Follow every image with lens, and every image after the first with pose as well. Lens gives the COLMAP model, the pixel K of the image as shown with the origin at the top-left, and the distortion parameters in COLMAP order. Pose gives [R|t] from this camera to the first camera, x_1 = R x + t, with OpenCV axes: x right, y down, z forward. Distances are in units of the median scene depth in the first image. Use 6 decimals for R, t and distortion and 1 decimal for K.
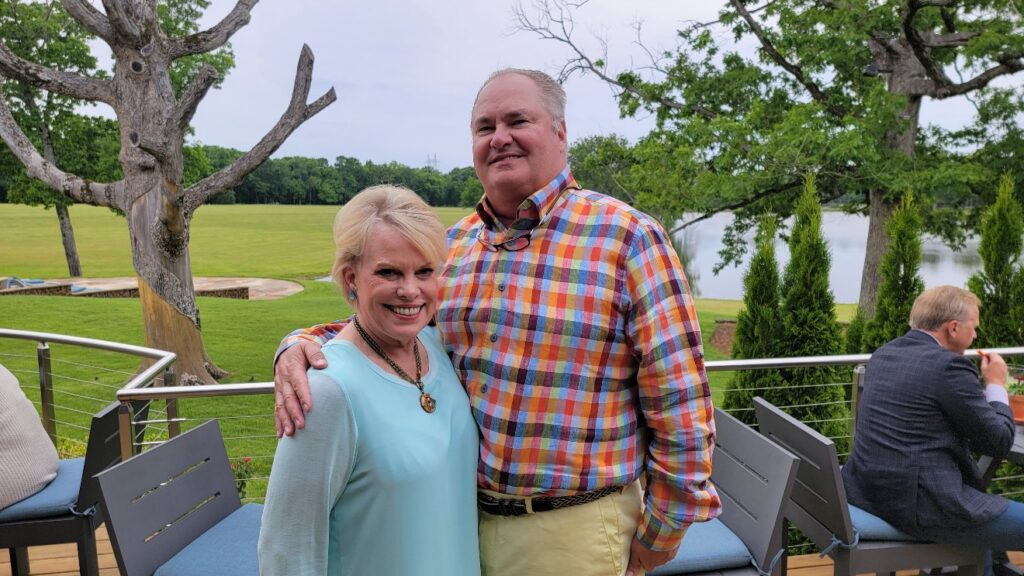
lens RADIAL K [[714.5, 0, 520.2], [0, 714.5, 298.8], [0, 0, 1]] dist [0.055179, -0.029012]
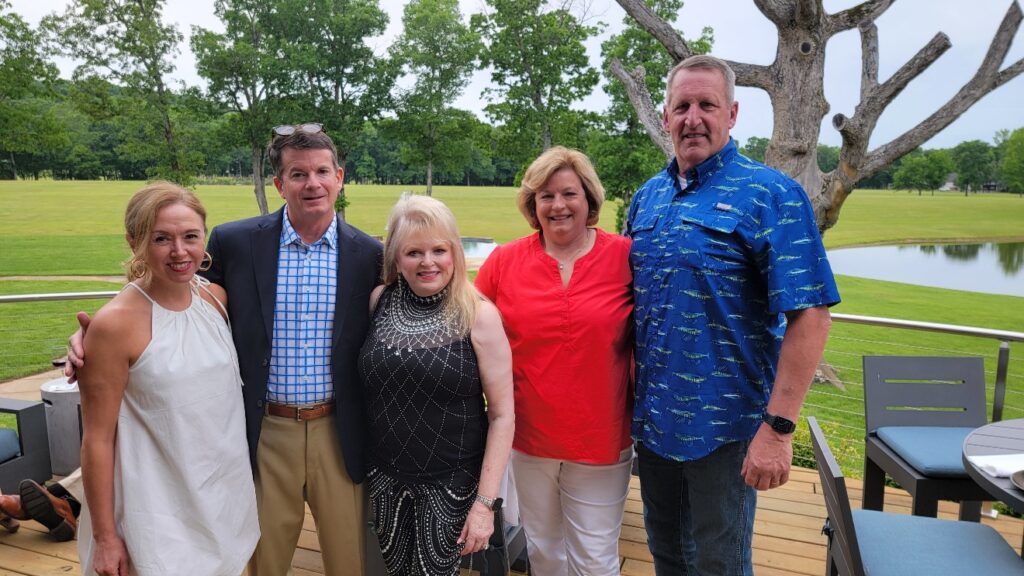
lens RADIAL K [[714.5, 0, 513.1], [0, 714.5, 291.5], [0, 0, 1]] dist [0.055179, -0.029012]
pose [[0.853690, 0.079789, -0.514633, -0.174189], [-0.072544, 0.996779, 0.034202, -0.000287], [0.515704, 0.008135, 0.856728, -0.012302]]
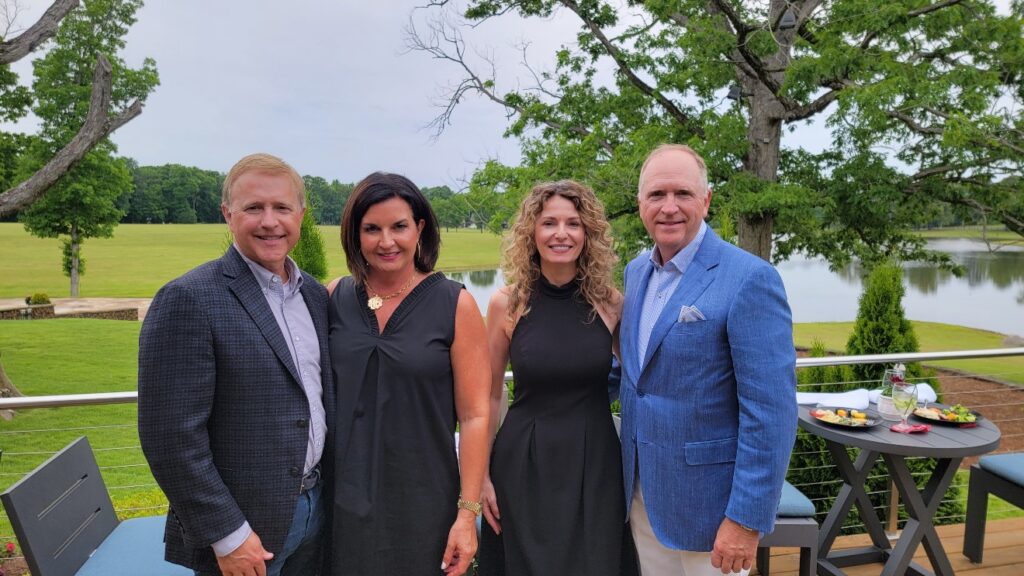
lens RADIAL K [[714.5, 0, 515.4], [0, 714.5, 294.8], [0, 0, 1]] dist [0.055179, -0.029012]
pose [[0.999417, 0.000210, 0.034147, 0.113294], [0.000924, 0.999448, -0.033209, -0.001702], [-0.034135, 0.033221, 0.998865, 0.014241]]
